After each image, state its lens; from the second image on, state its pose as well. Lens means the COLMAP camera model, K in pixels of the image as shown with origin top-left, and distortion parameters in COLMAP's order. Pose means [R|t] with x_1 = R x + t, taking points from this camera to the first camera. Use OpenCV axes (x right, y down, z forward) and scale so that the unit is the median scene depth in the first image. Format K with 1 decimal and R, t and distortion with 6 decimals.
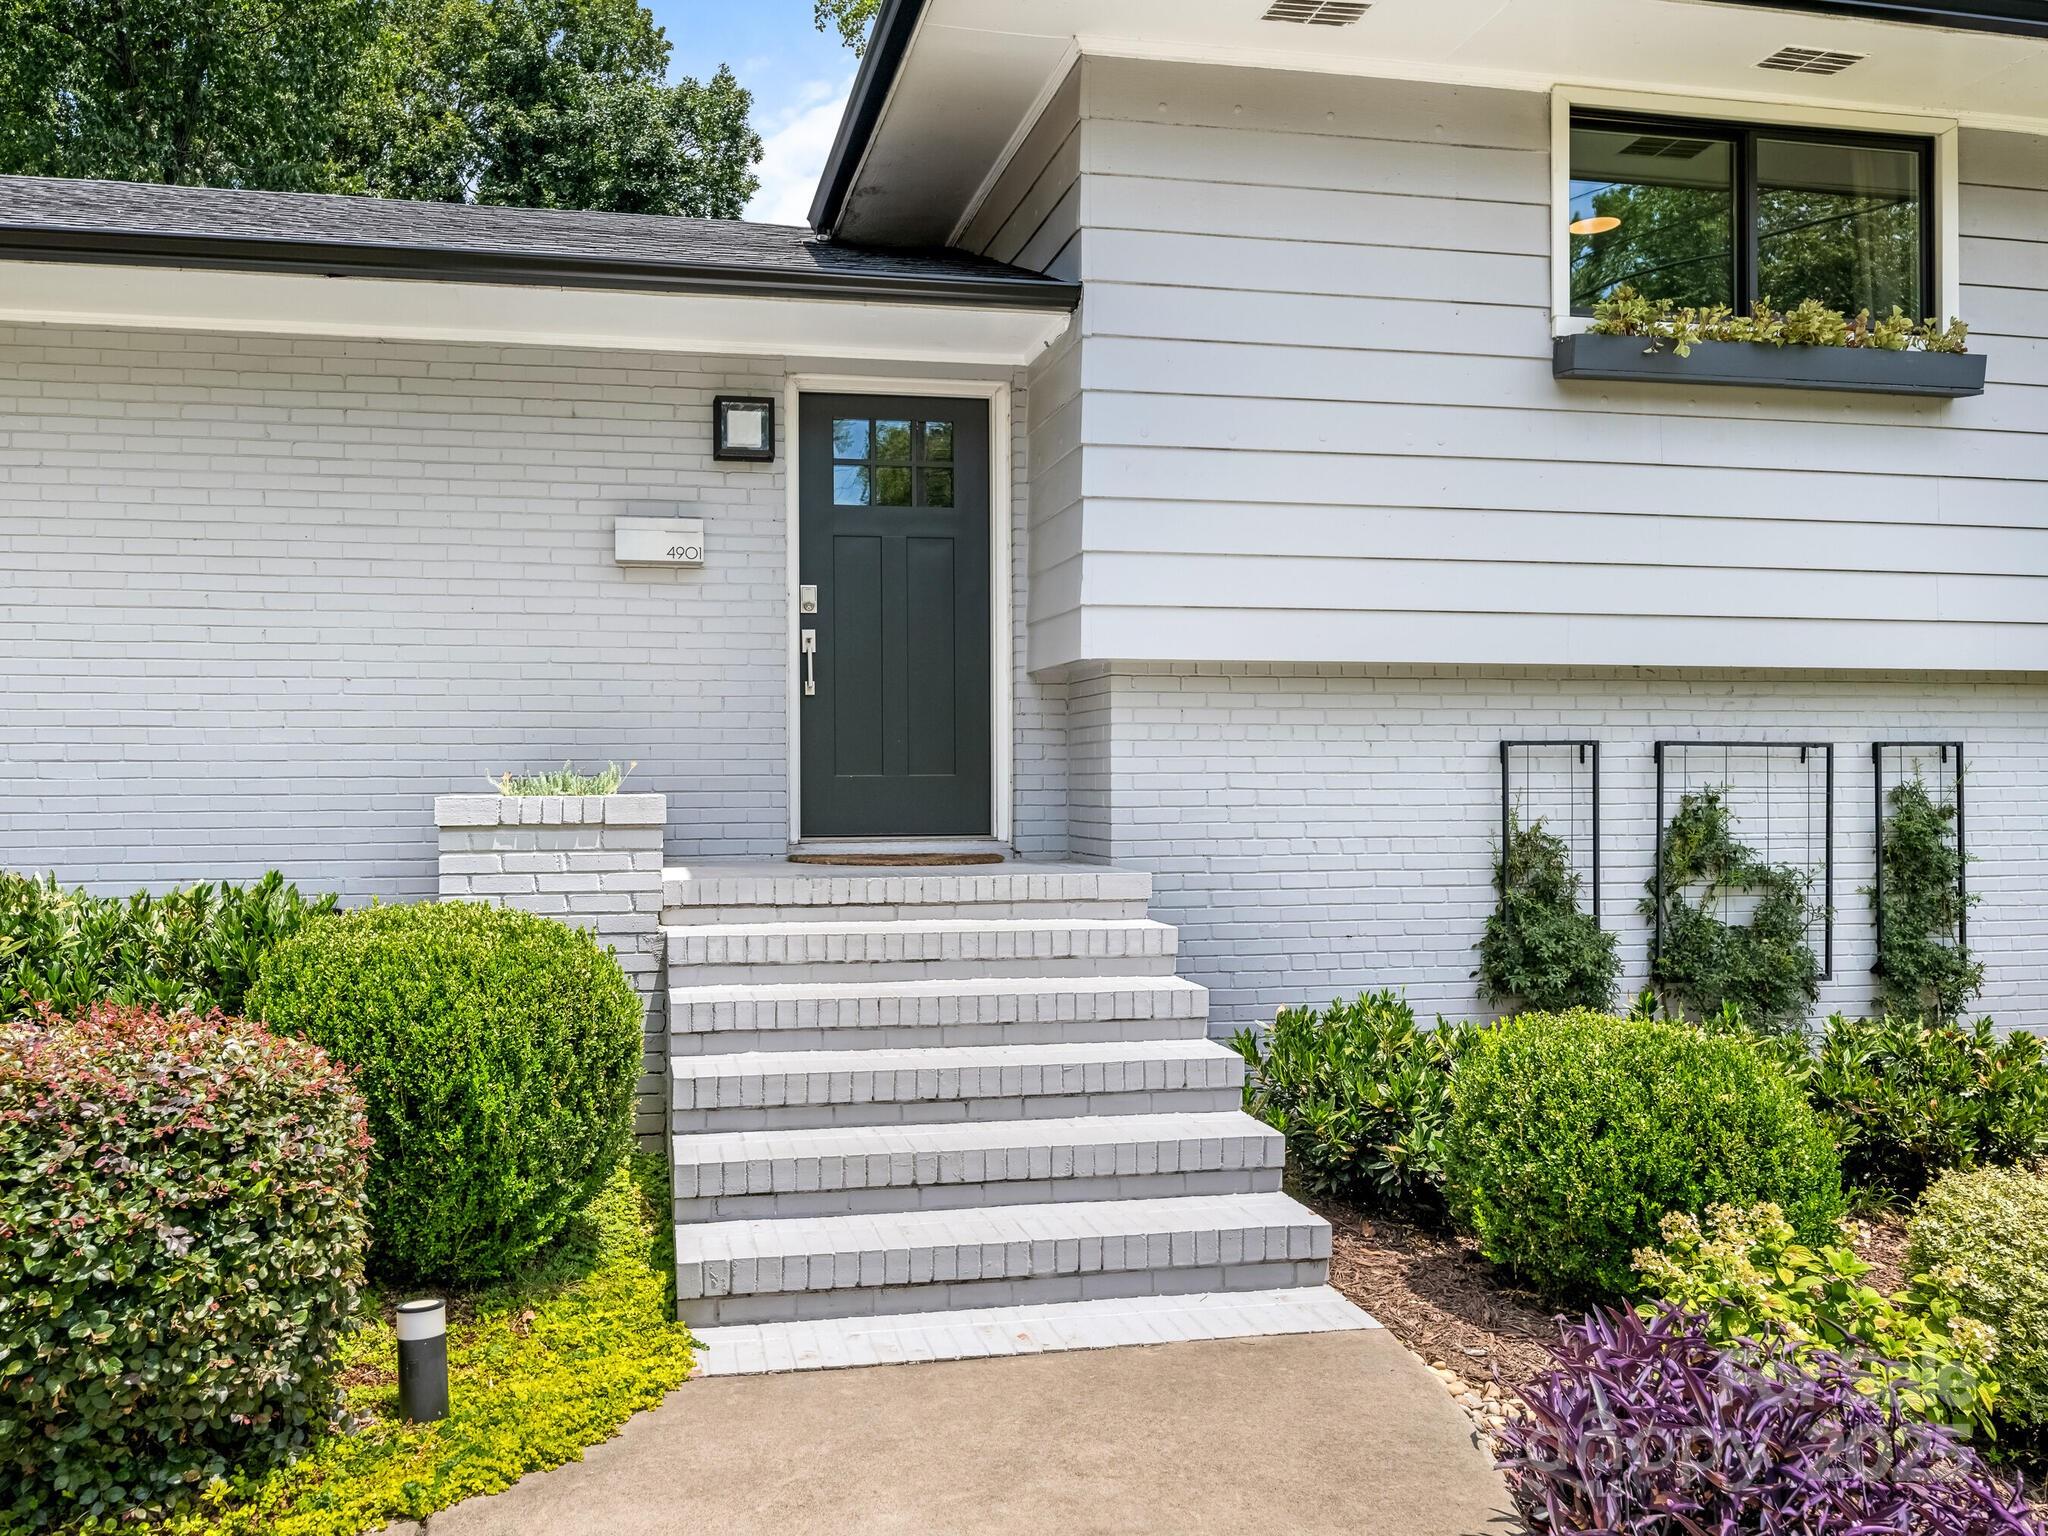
lens RADIAL K [[1929.0, 0, 1024.0], [0, 1929.0, 768.0], [0, 0, 1]] dist [-0.001236, 0.002890]
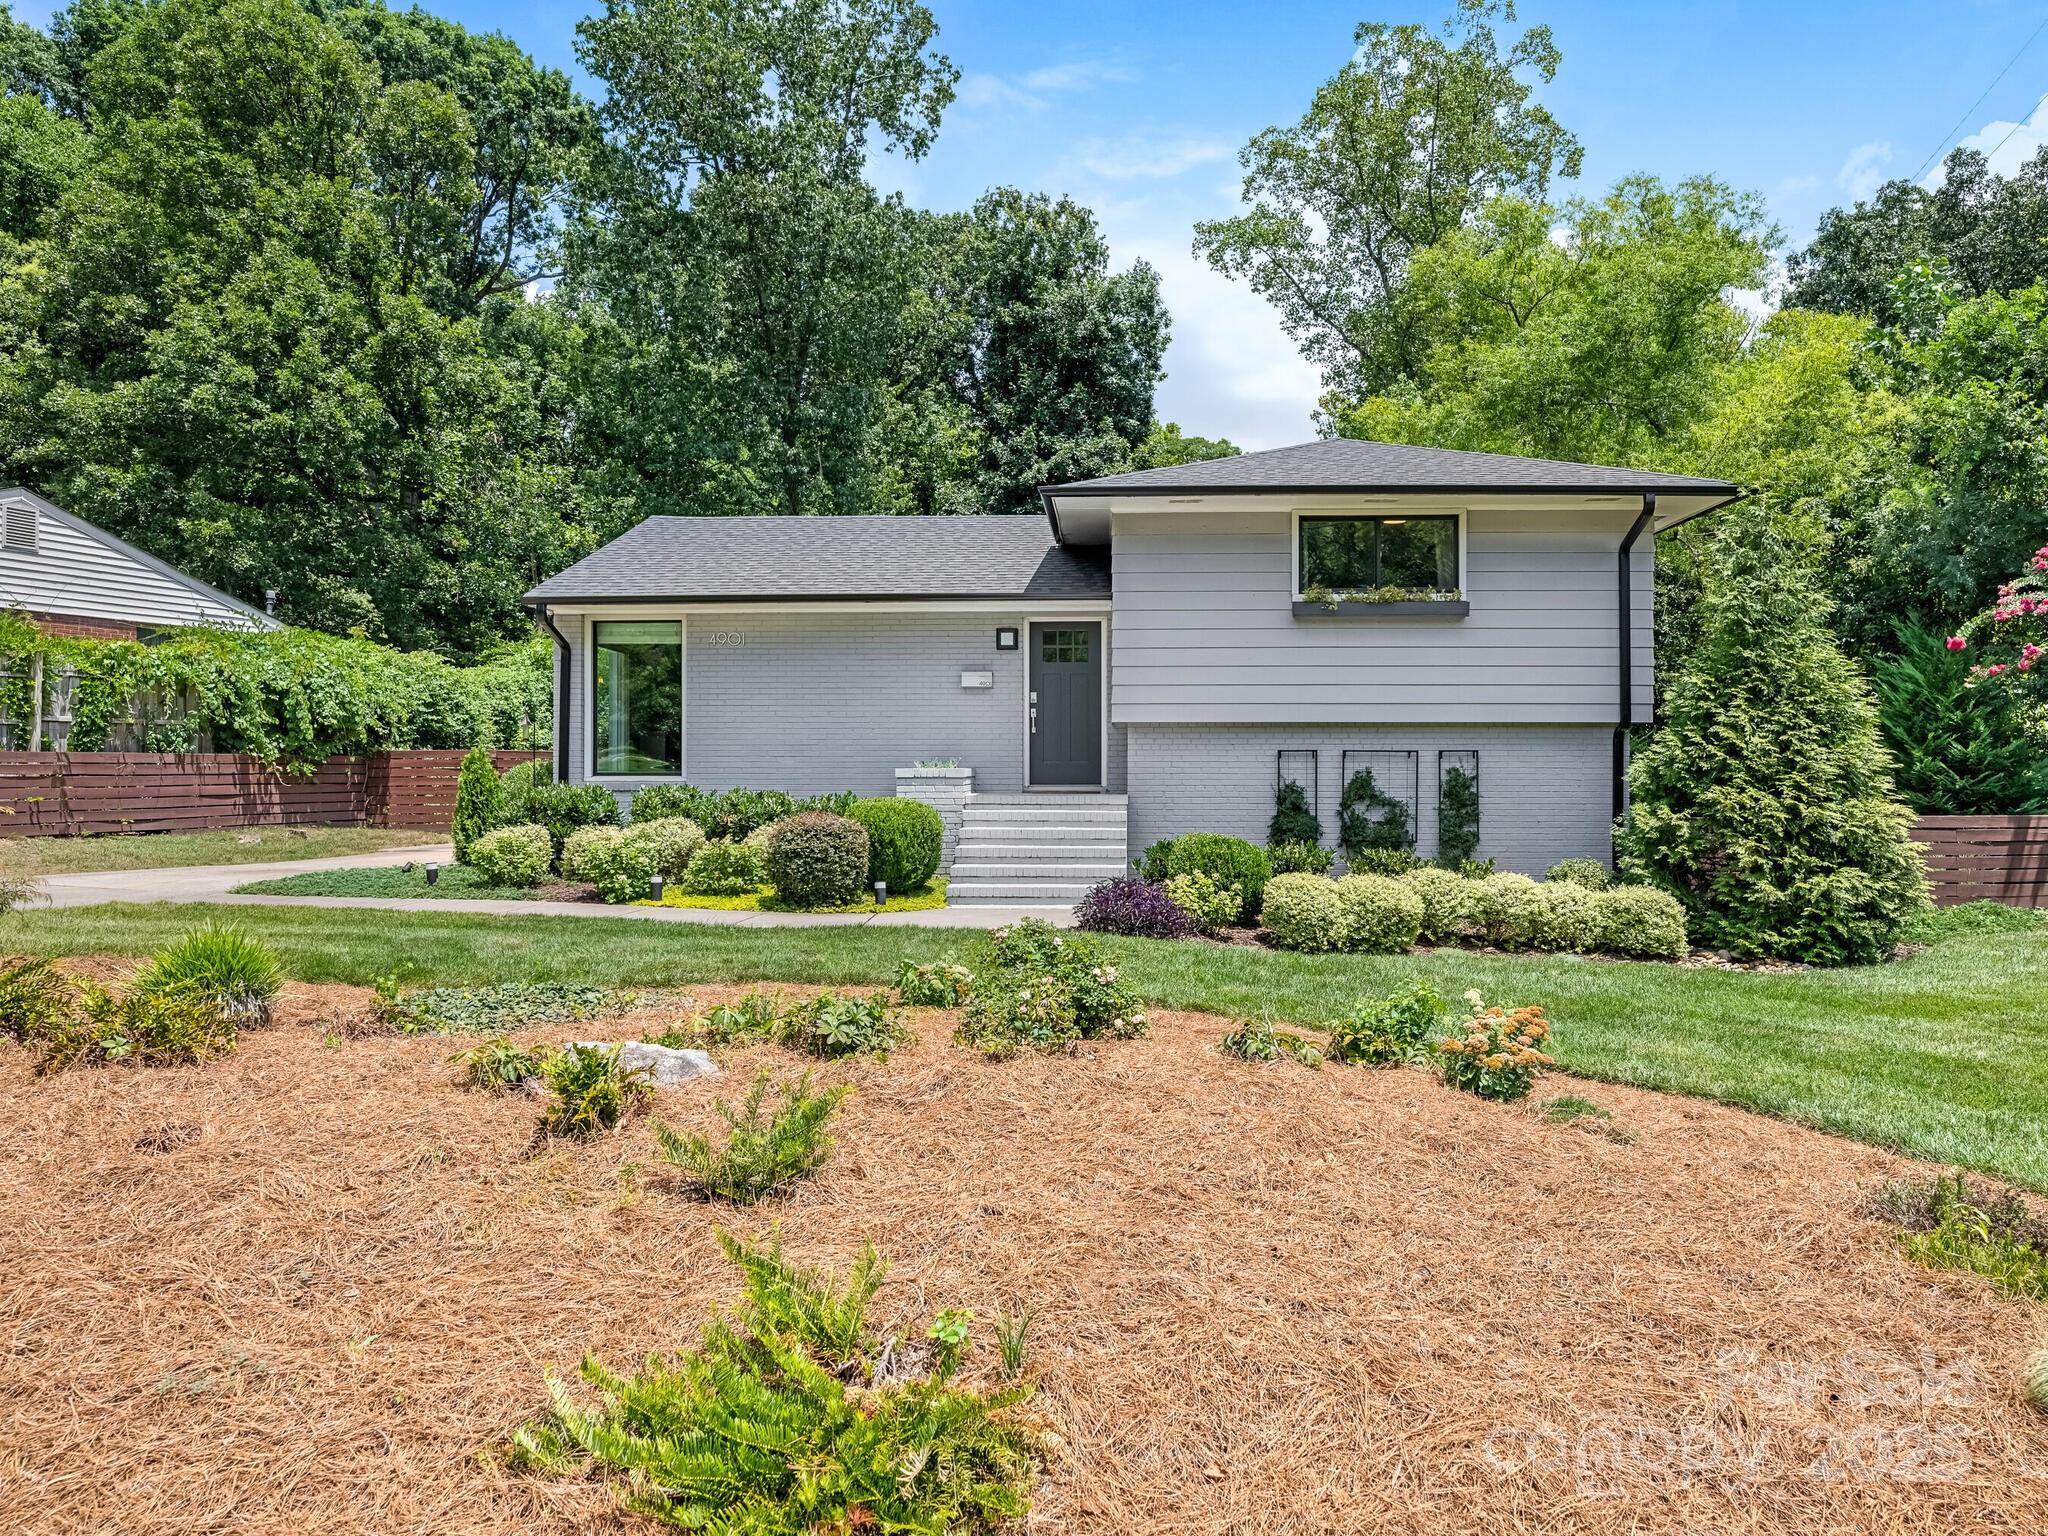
lens RADIAL K [[1317.6, 0, 1024.0], [0, 1317.6, 768.0], [0, 0, 1]] dist [-0.005363, -0.002342]
pose [[0.971408, 0.005941, -0.237340, 0.335821], [-0.003459, 0.999935, 0.010871, -0.008131], [0.237389, -0.009739, 0.971366, -0.861657]]
